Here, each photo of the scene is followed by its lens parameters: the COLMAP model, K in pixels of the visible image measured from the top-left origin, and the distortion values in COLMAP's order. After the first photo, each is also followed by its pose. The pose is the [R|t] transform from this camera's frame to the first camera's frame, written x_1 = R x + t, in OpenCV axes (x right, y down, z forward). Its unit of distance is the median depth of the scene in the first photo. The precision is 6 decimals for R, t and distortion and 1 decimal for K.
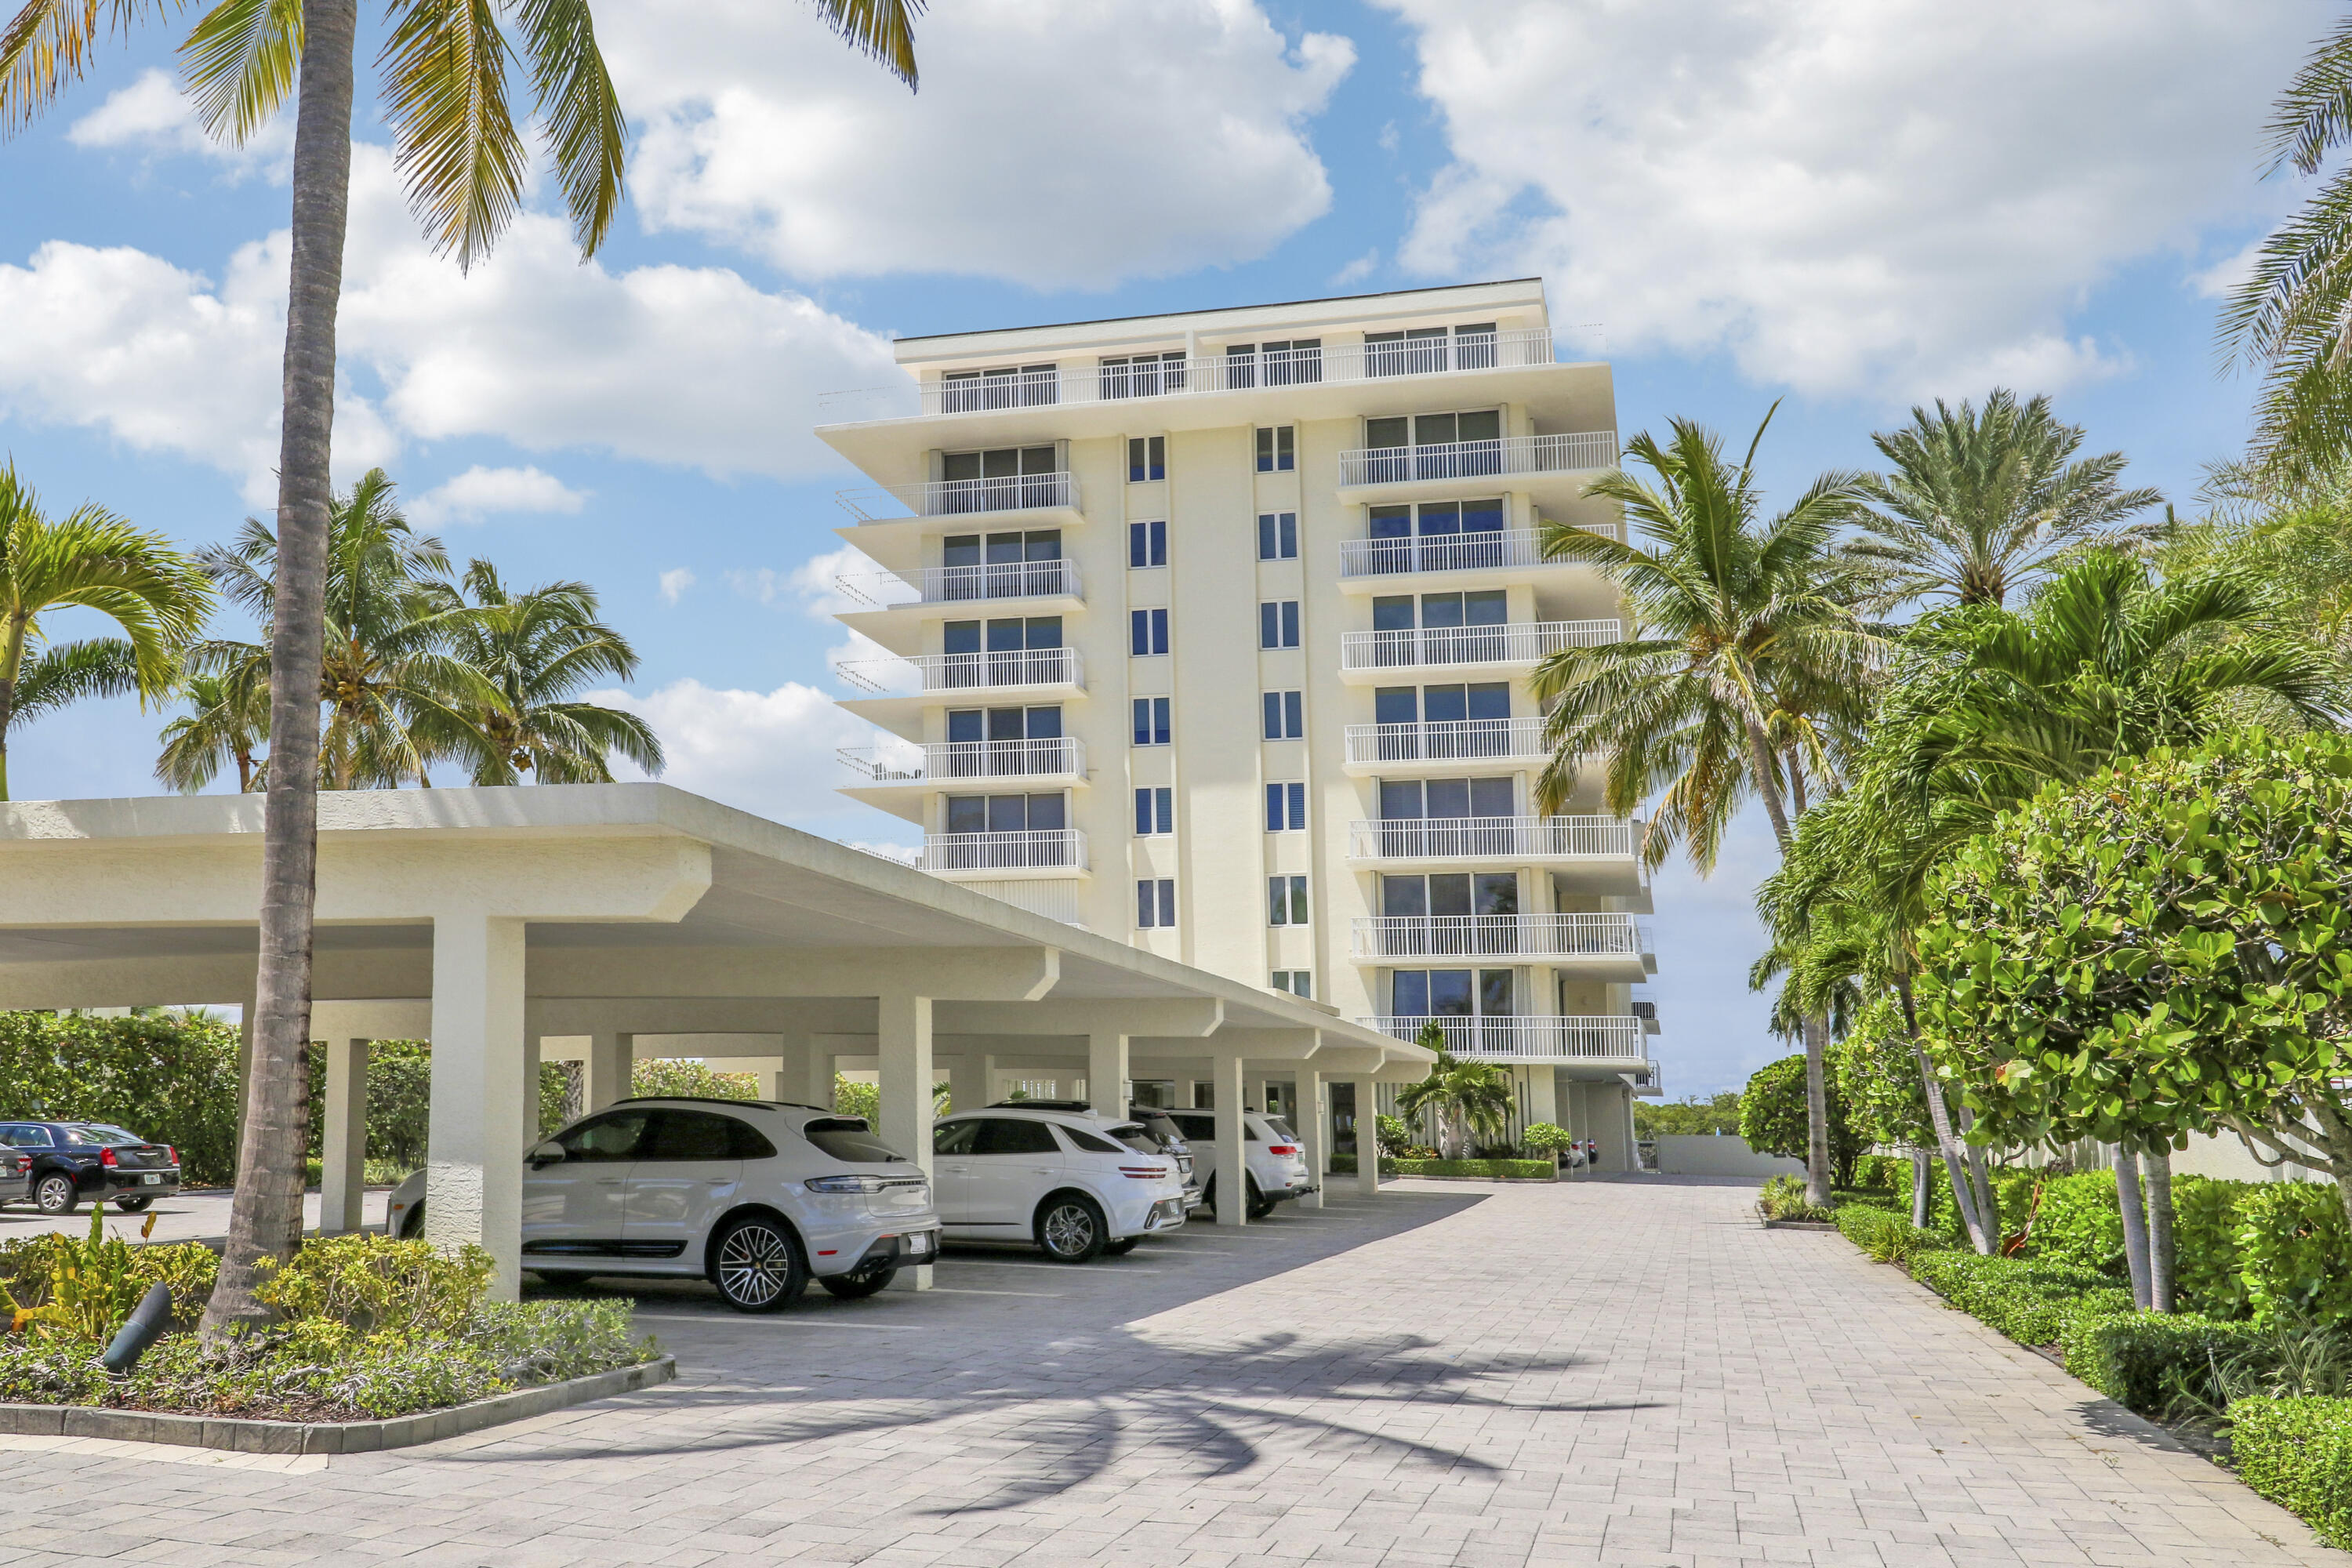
lens RADIAL K [[1900.9, 0, 1071.5], [0, 1900.9, 679.3], [0, 0, 1]] dist [0.050934, -0.125802]
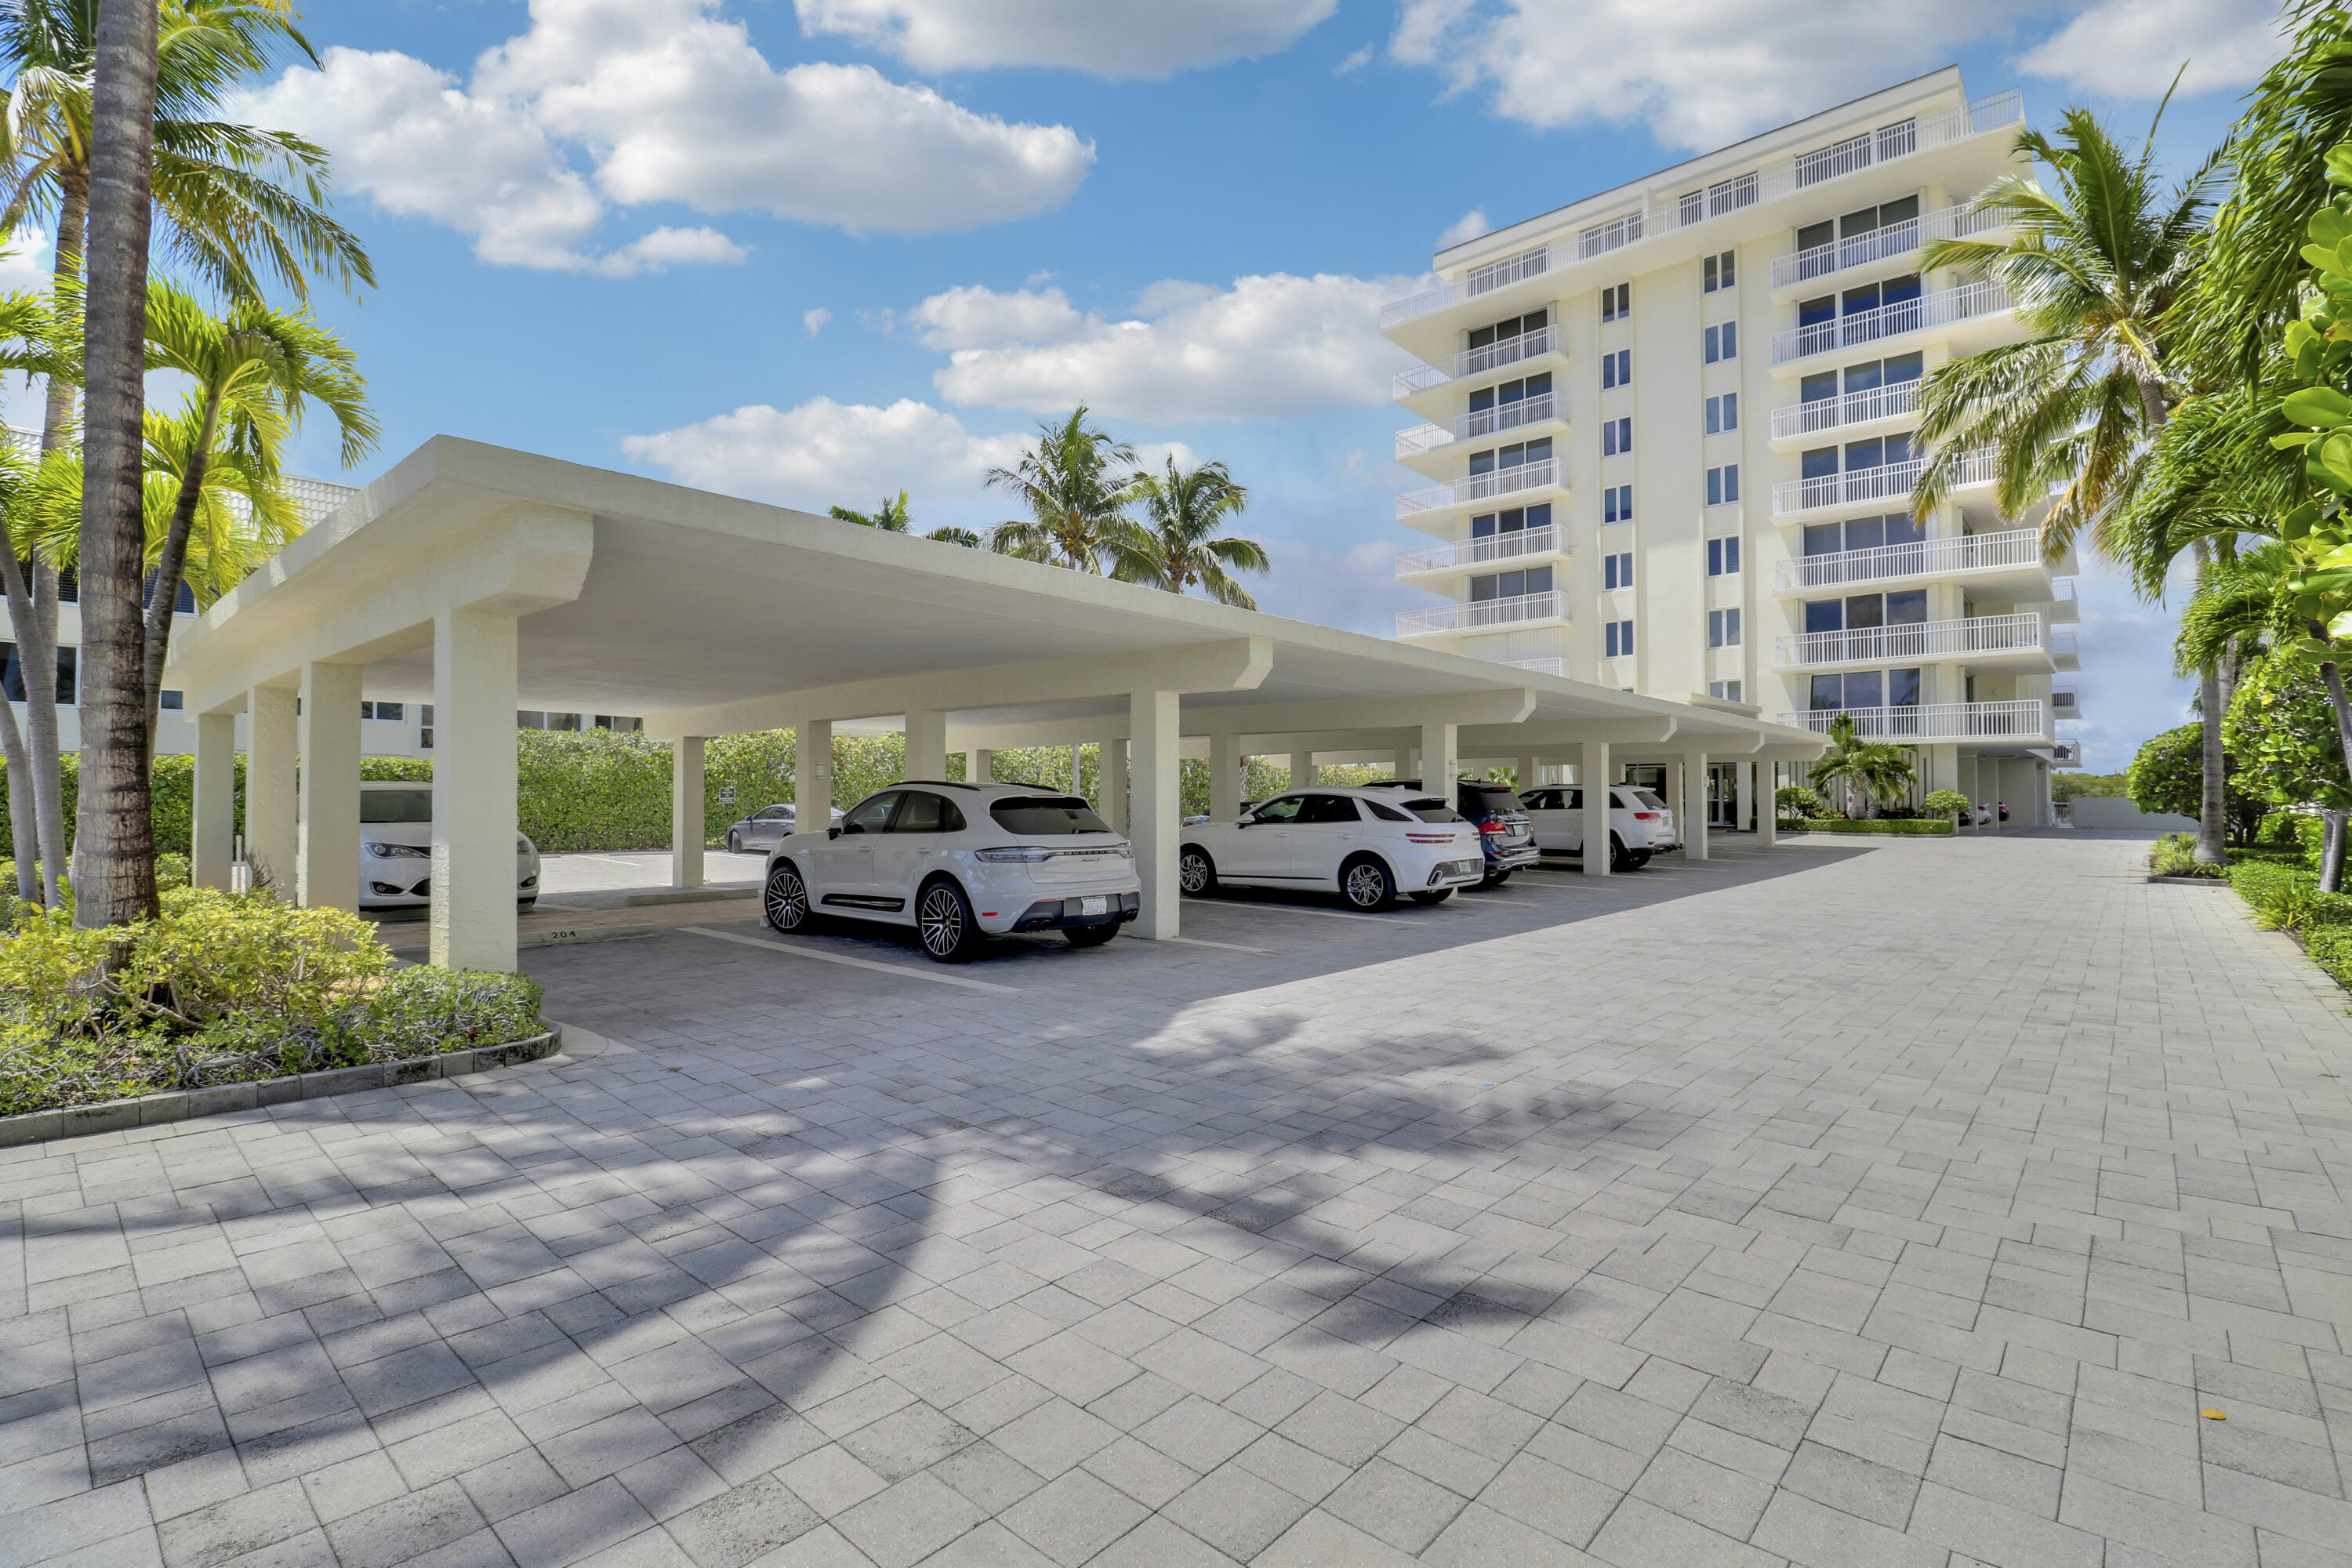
lens RADIAL K [[1091.8, 0, 1176.4], [0, 1091.8, 774.1], [0, 0, 1]] dist [0.007071, -0.015591]
pose [[0.911535, -0.023520, -0.410550, 0.086691], [0.106660, 0.977719, 0.180802, 0.043915], [0.397150, -0.208597, 0.893733, 0.183796]]
